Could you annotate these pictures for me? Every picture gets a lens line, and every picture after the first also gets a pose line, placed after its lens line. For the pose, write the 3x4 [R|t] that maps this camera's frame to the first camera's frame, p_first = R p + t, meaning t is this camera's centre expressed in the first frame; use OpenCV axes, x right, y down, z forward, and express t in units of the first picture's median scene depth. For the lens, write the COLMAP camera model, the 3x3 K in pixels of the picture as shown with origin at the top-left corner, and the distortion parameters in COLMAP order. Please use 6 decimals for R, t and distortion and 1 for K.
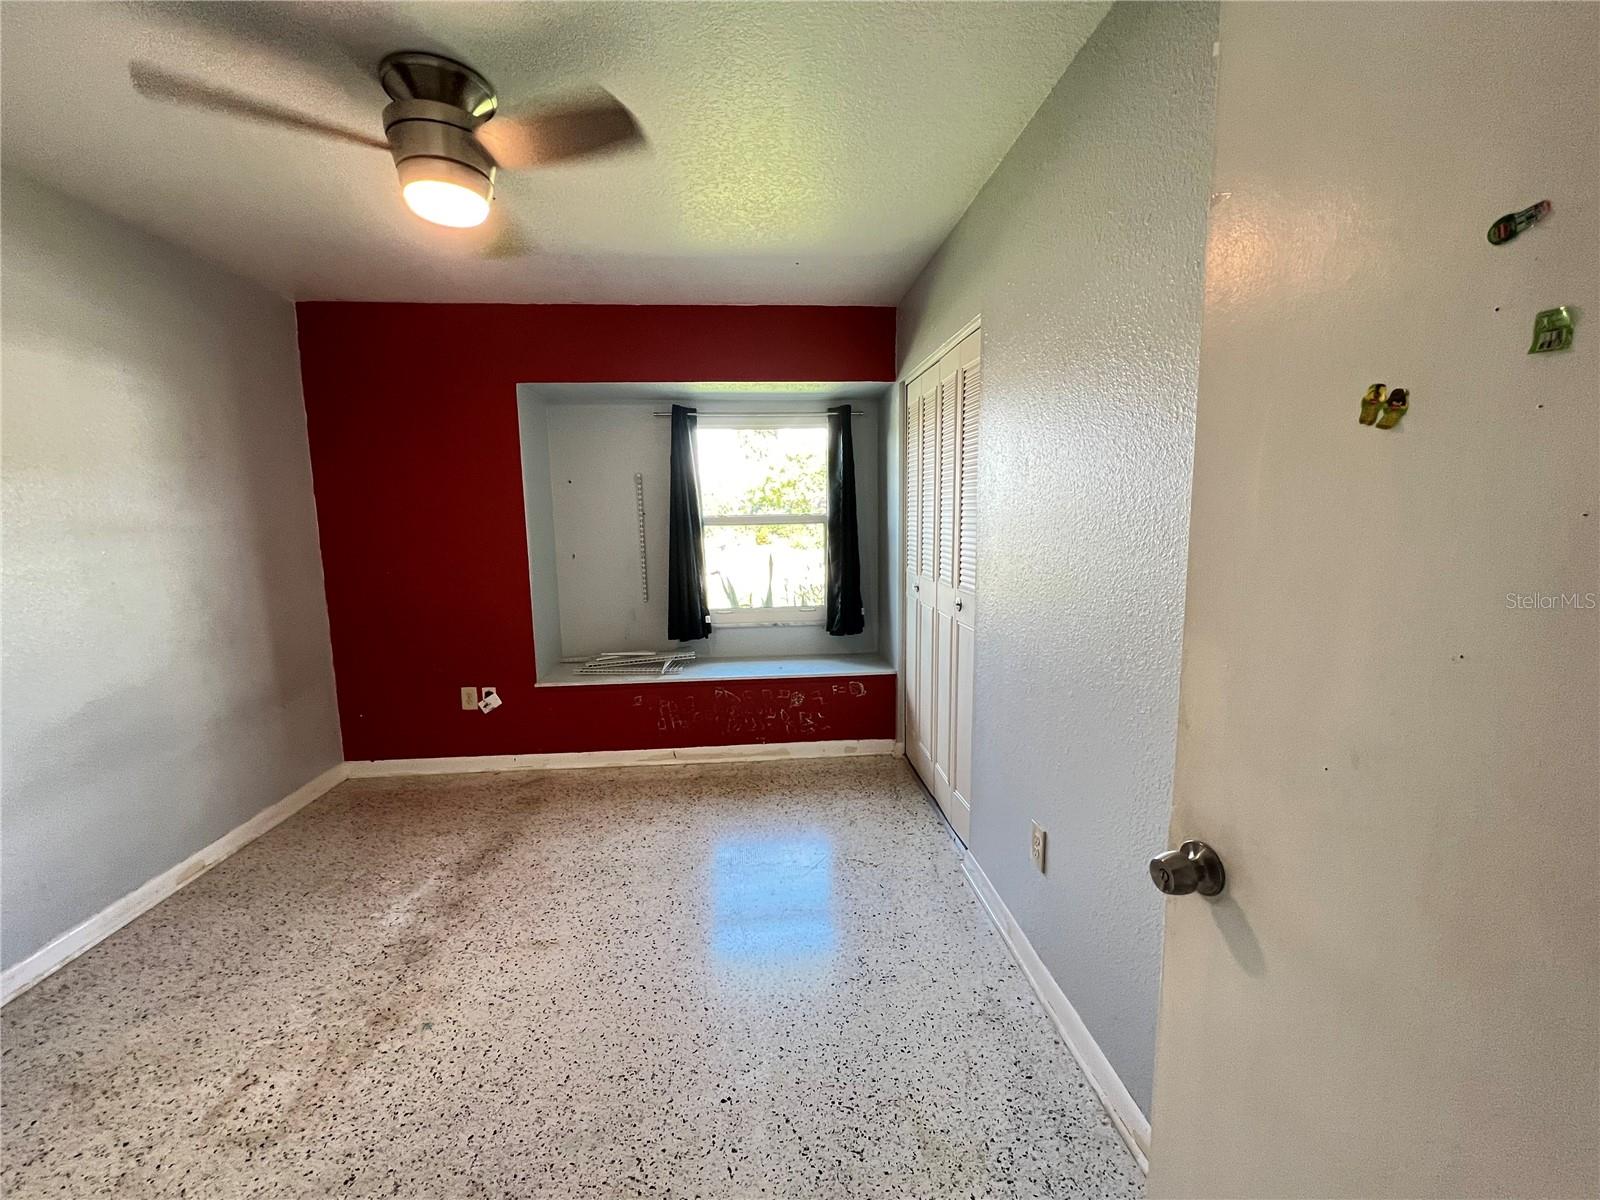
lens RADIAL K [[665.5, 0, 800.0], [0, 665.5, 600.0], [0, 0, 1]] dist [-0.002133, 0.000196]
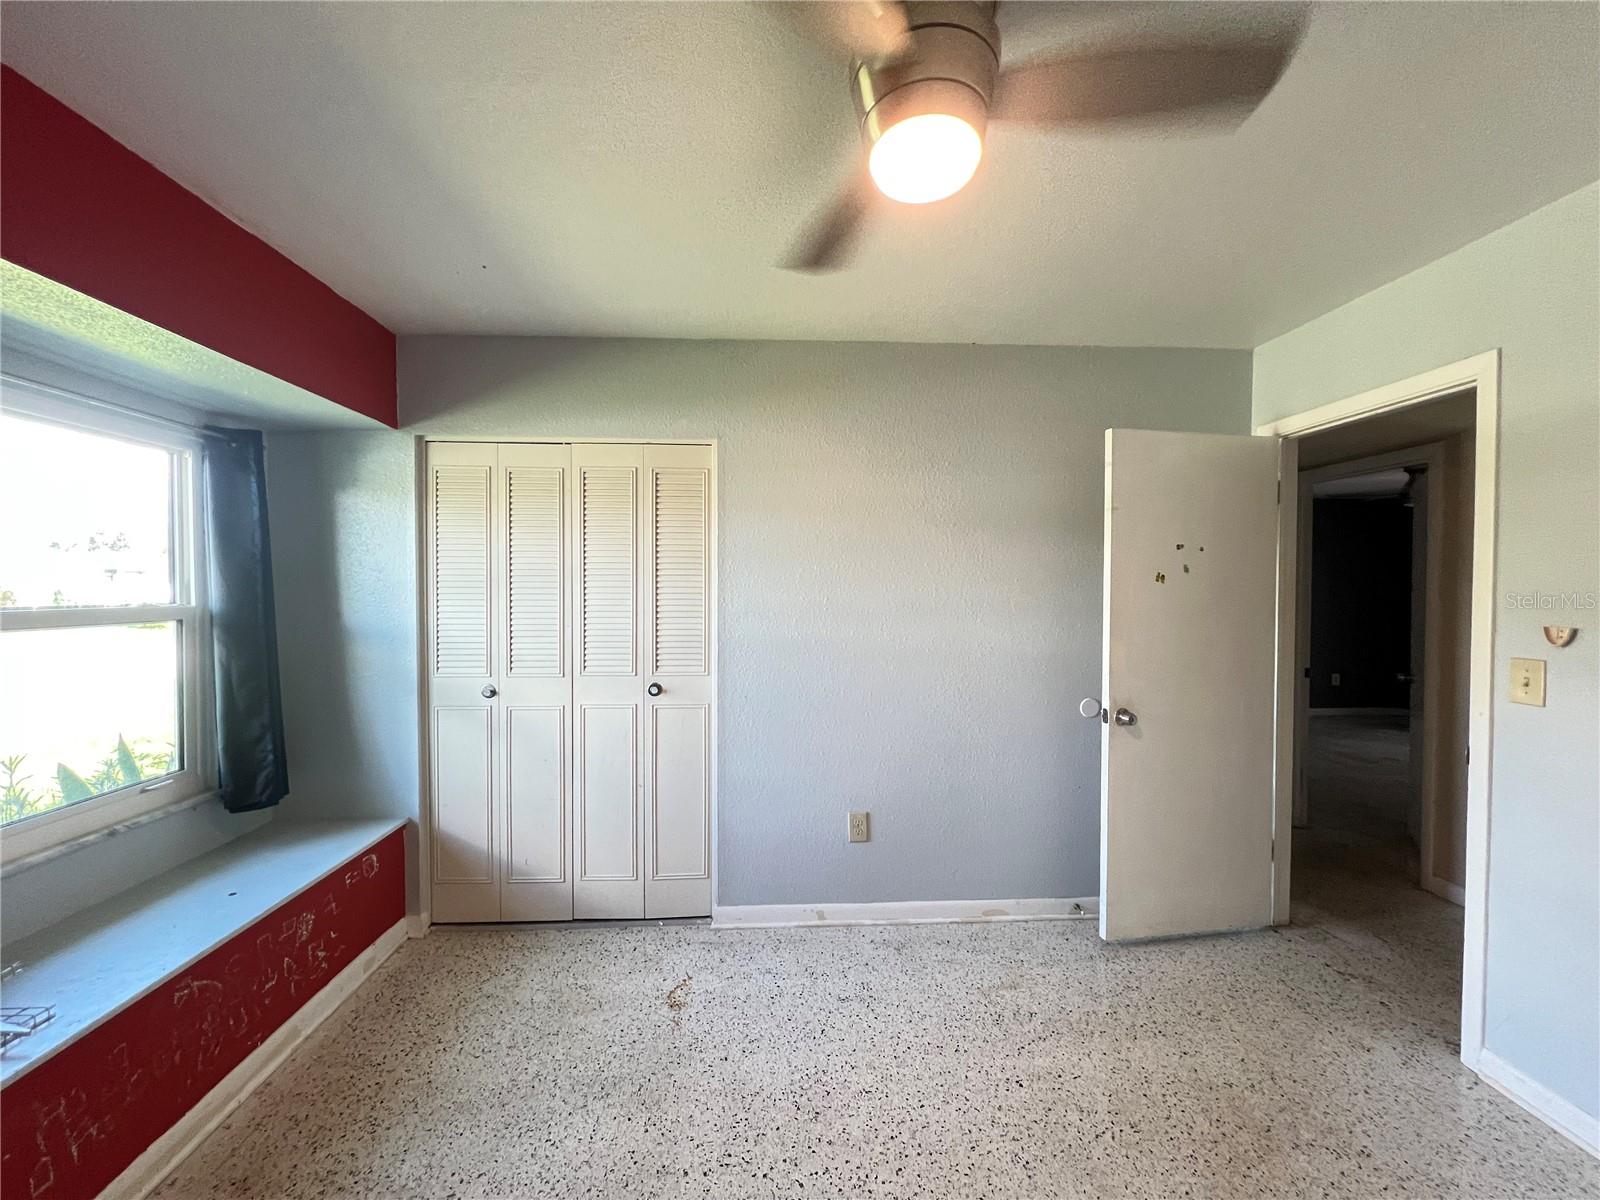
lens RADIAL K [[637.1, 0, 797.4], [0, 637.1, 604.5], [0, 0, 1]] dist [-0.001687, 0.000164]
pose [[0.024950, -0.006675, 0.999666, -0.707890], [0.129023, 0.991636, 0.003401, -0.094504], [-0.991328, 0.128896, 0.025603, 0.698631]]
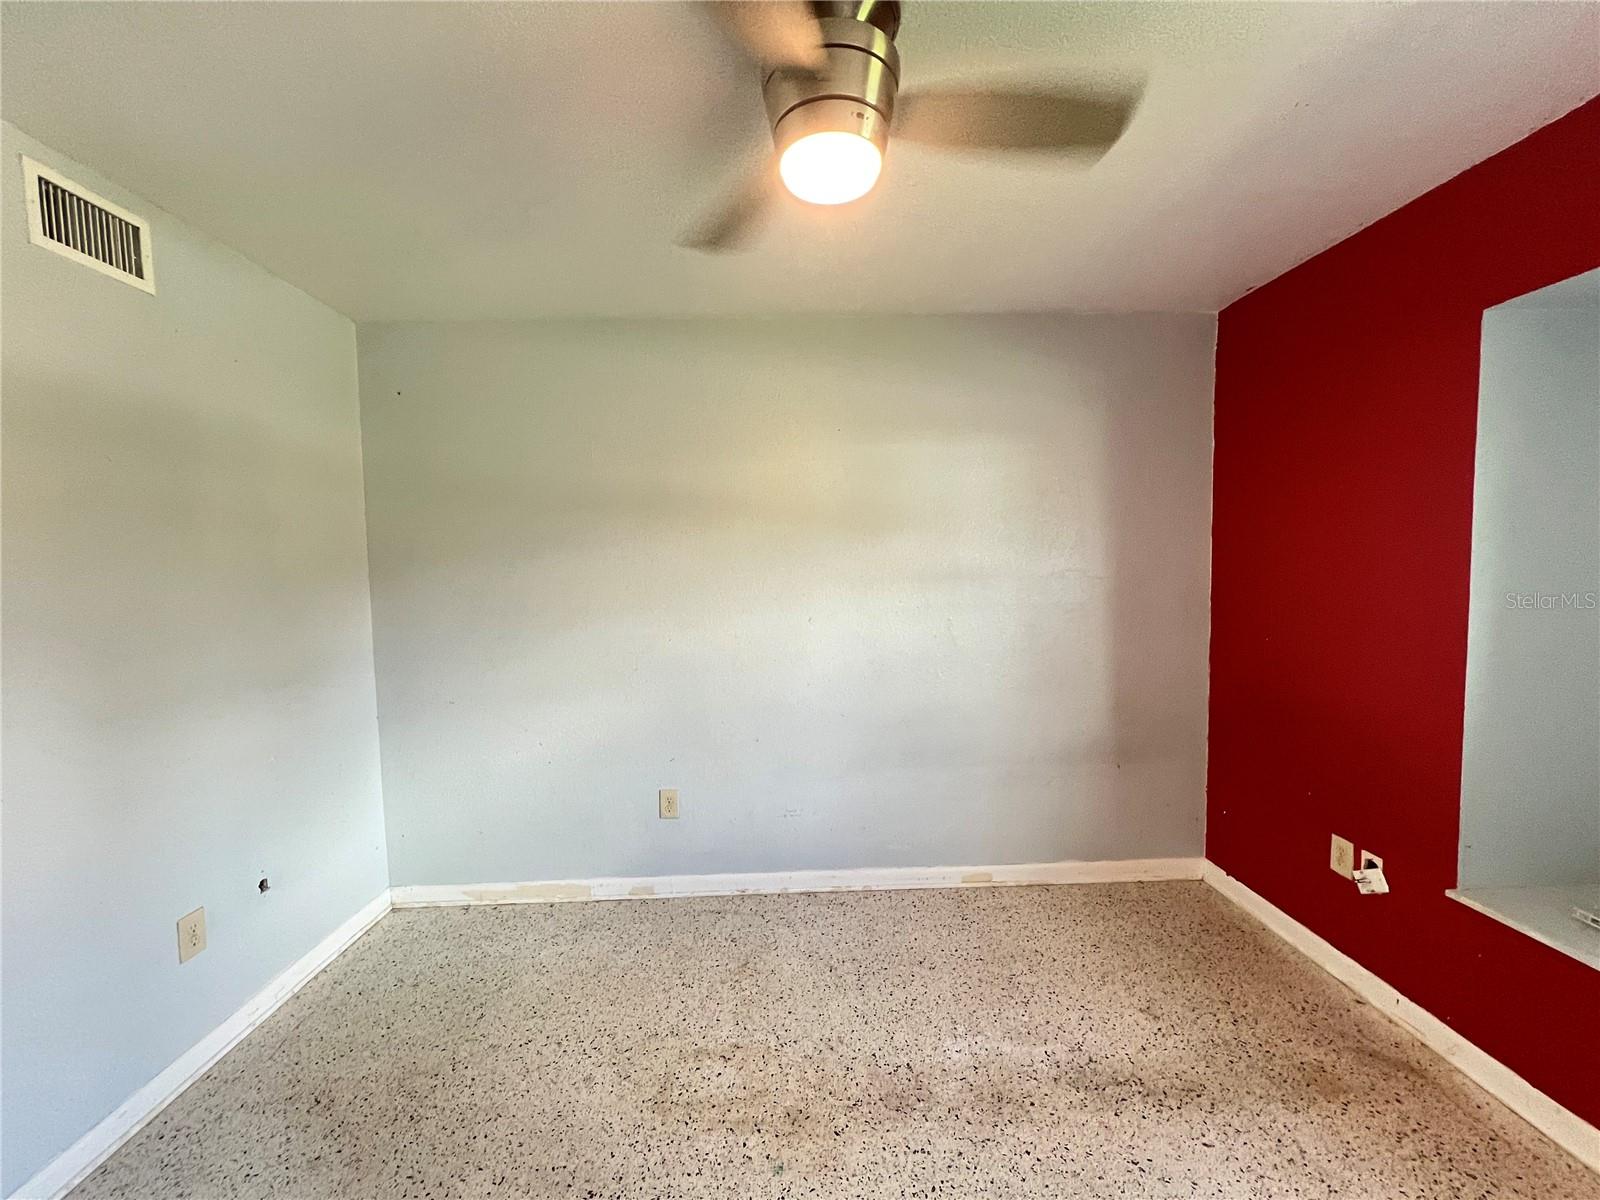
lens RADIAL K [[637.1, 0, 797.4], [0, 637.1, 604.5], [0, 0, 1]] dist [-0.001687, 0.000164]
pose [[-0.051438, 0.079050, -0.995543, 0.127729], [-0.110455, 0.990296, 0.084340, -0.099658], [0.992549, 0.114301, -0.042207, 0.624645]]
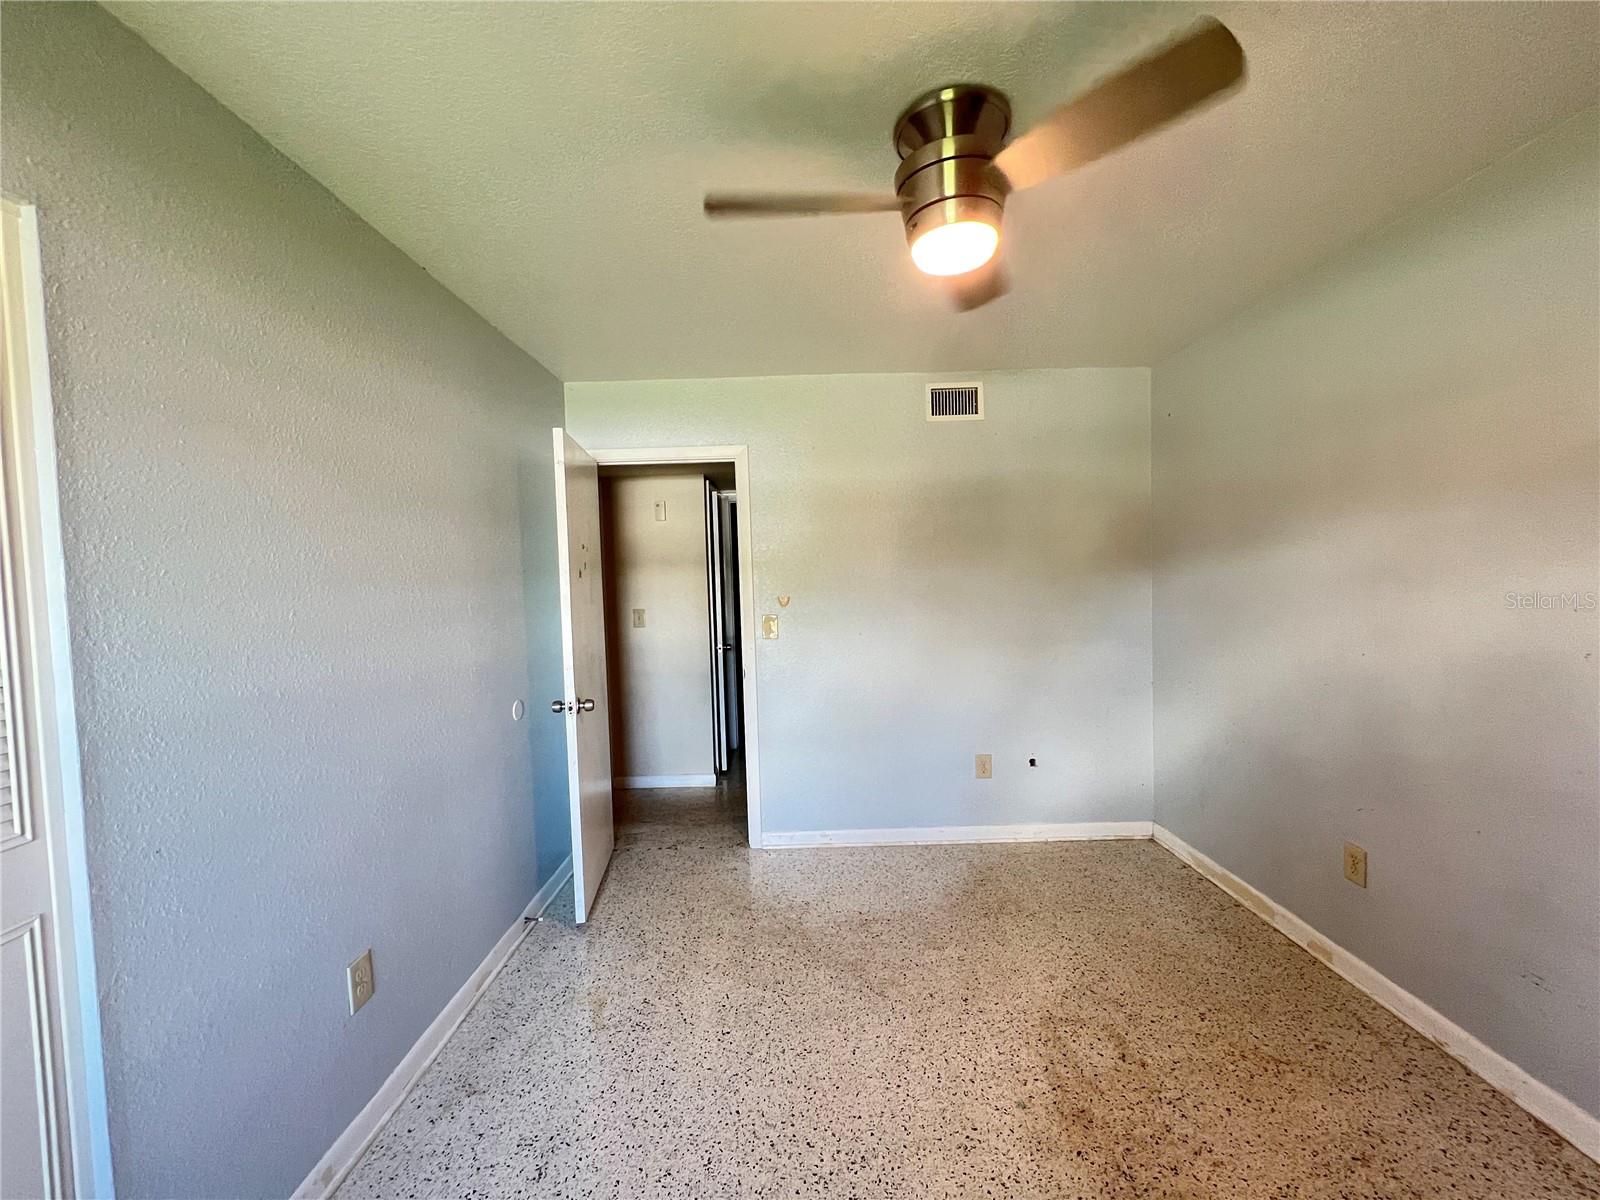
lens RADIAL K [[637.1, 0, 797.4], [0, 637.1, 604.5], [0, 0, 1]] dist [-0.001687, 0.000164]
pose [[-0.995893, 0.044867, 0.078638, -0.217352], [0.058037, 0.983009, 0.174138, -0.167913], [-0.069489, 0.177987, -0.981576, 1.157438]]
